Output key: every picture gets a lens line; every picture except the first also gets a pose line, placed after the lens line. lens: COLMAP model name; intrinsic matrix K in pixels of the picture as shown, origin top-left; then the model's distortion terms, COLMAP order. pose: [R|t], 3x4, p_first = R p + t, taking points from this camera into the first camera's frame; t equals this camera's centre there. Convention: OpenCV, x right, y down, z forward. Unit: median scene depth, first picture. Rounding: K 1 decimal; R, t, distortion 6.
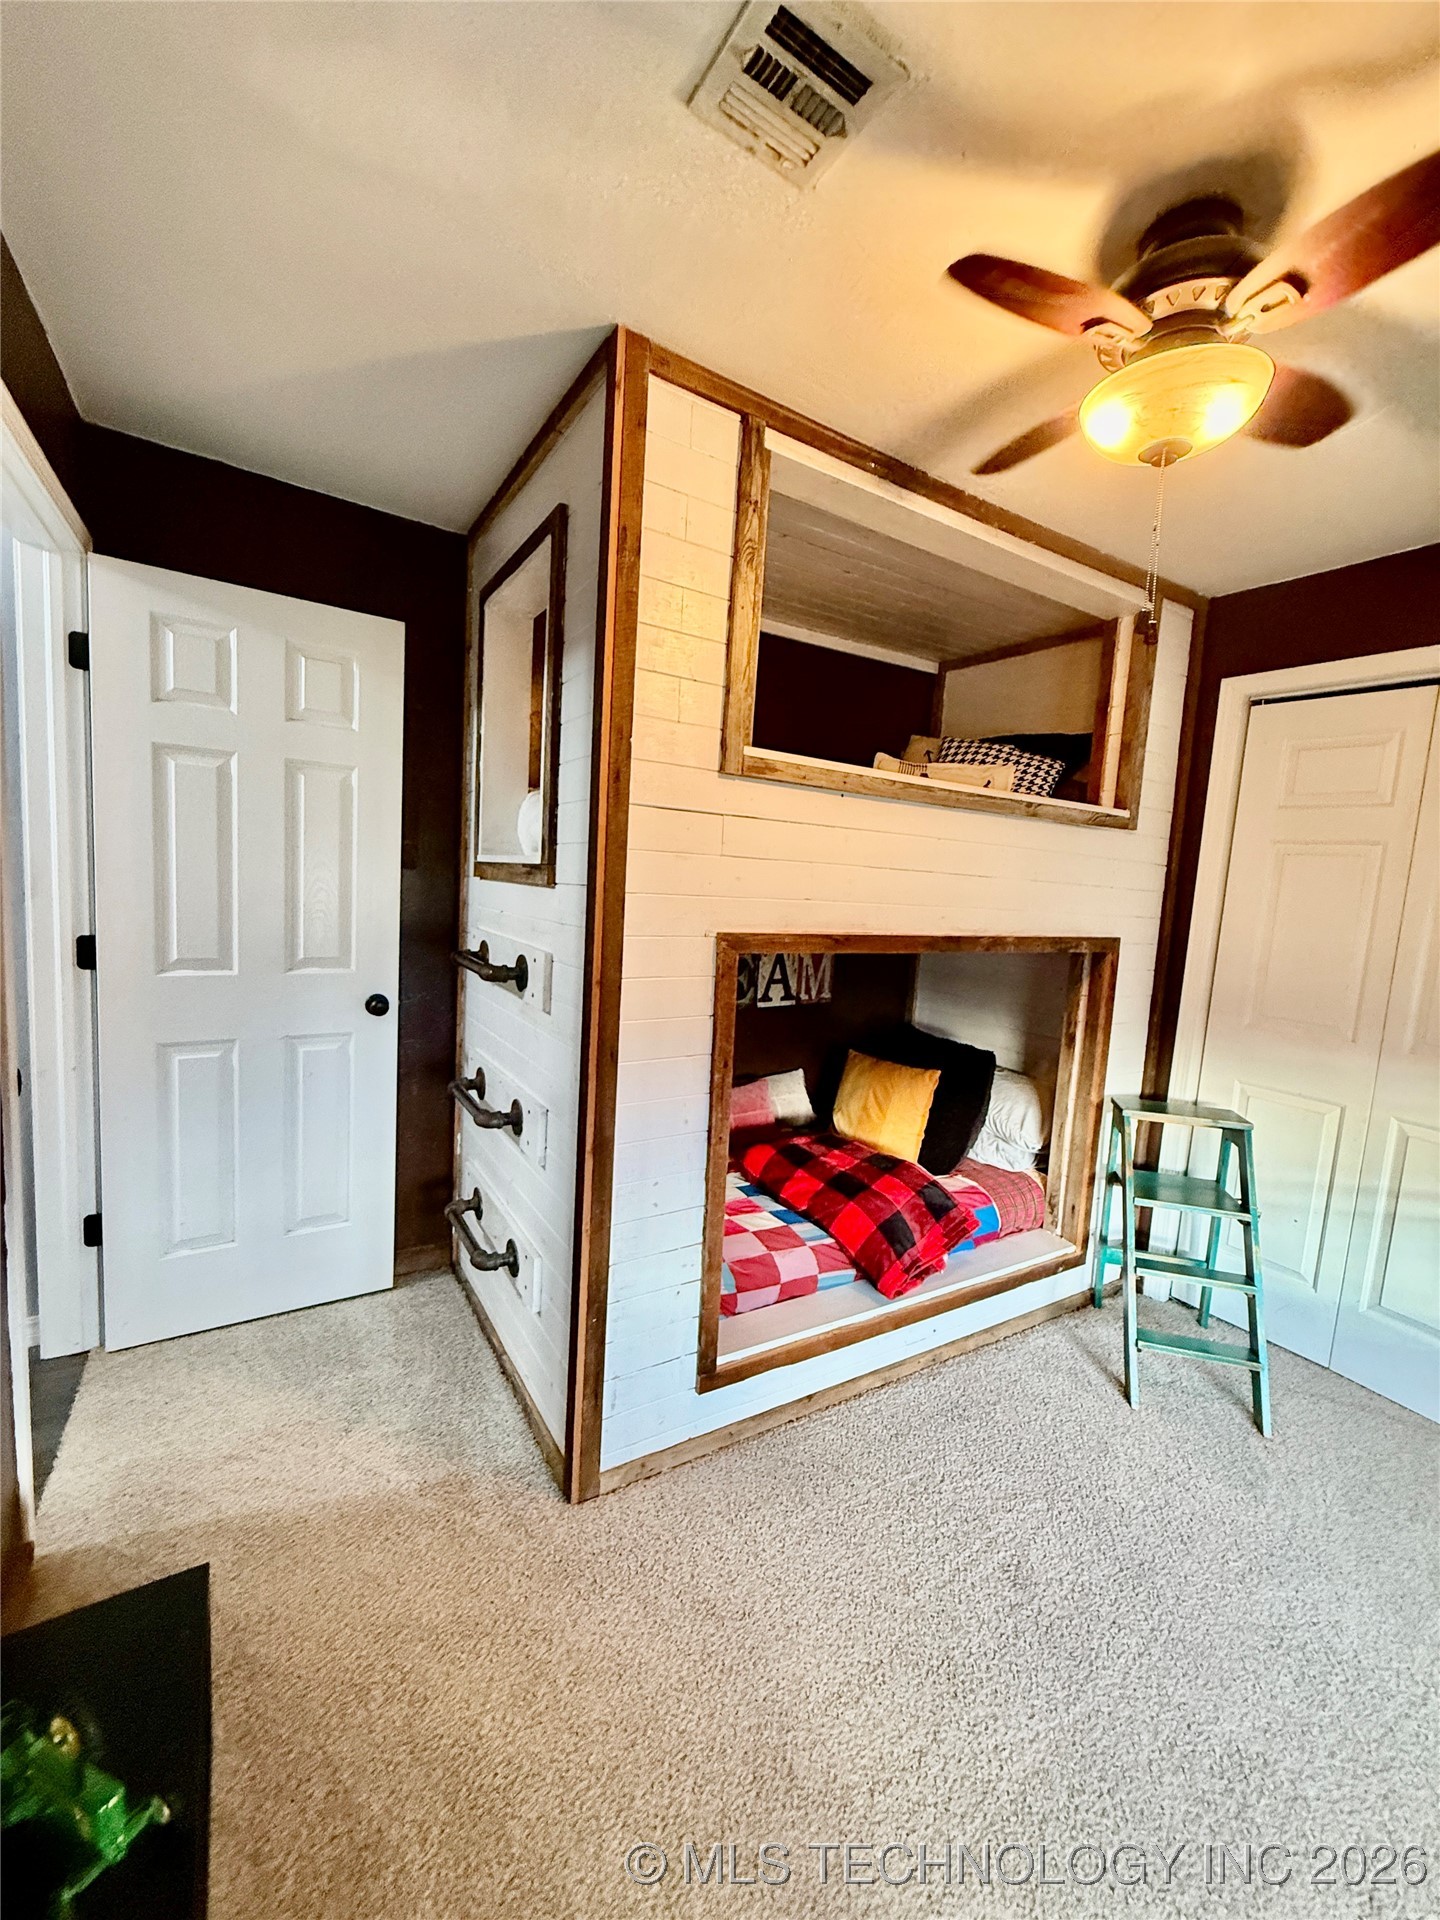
lens RADIAL K [[759.6, 0, 719.9], [0, 759.6, 953.7], [0, 0, 1]] dist [-0.000252, 0.000411]
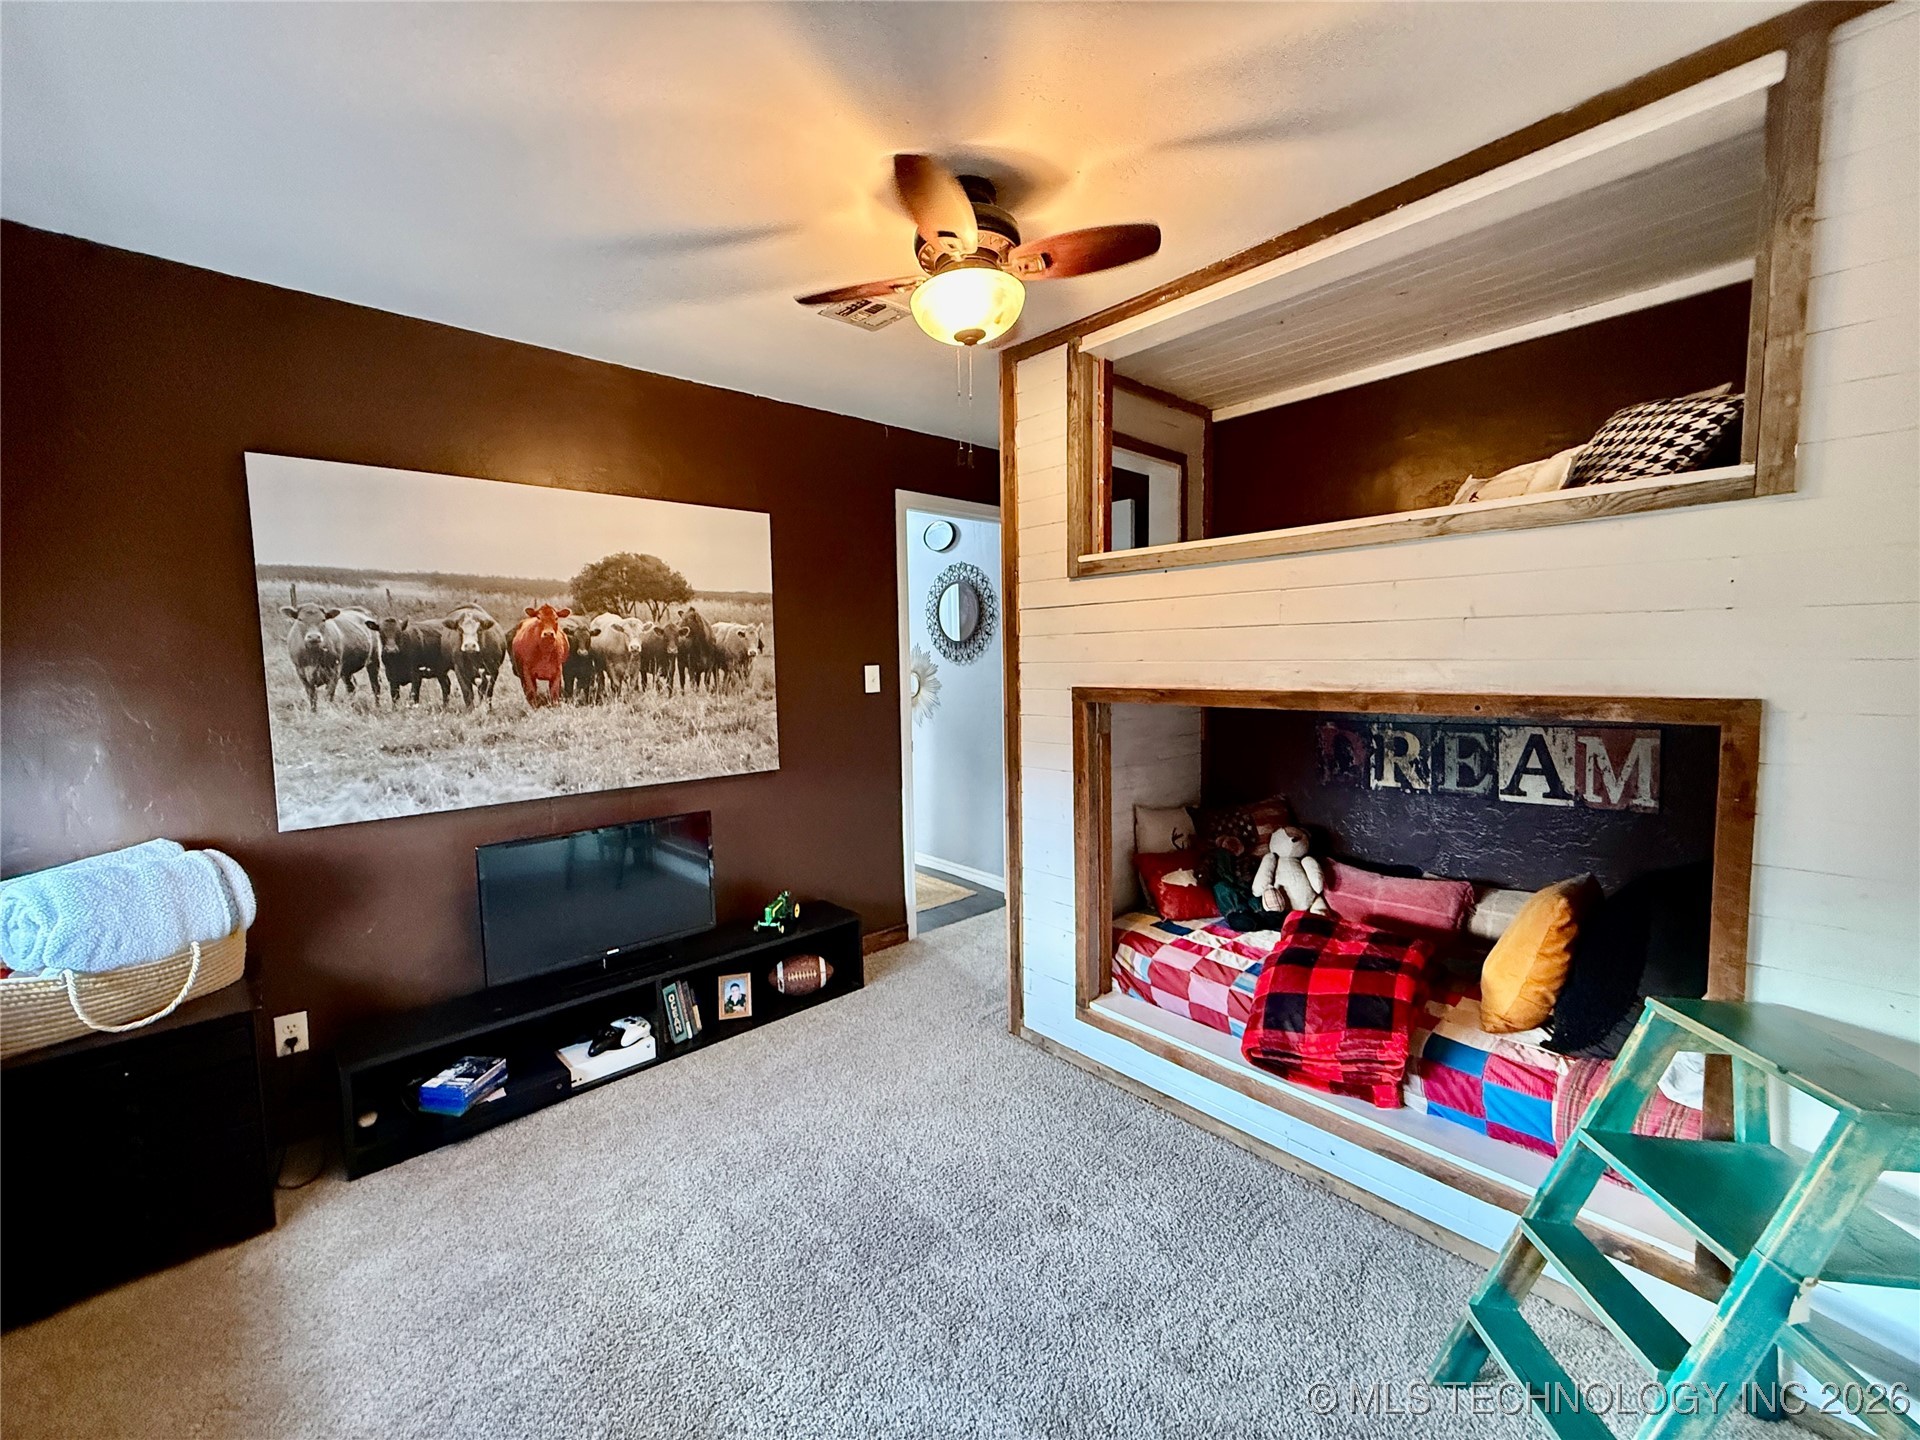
lens RADIAL K [[759.6, 0, 954.6], [0, 759.6, 717.9], [0, 0, 1]] dist [-0.000252, 0.000411]
pose [[0.192221, 0.013227, -0.981262, 0.729567], [-0.073567, 0.997290, -0.000968, 0.026536], [0.978590, 0.072375, 0.192674, 0.267556]]
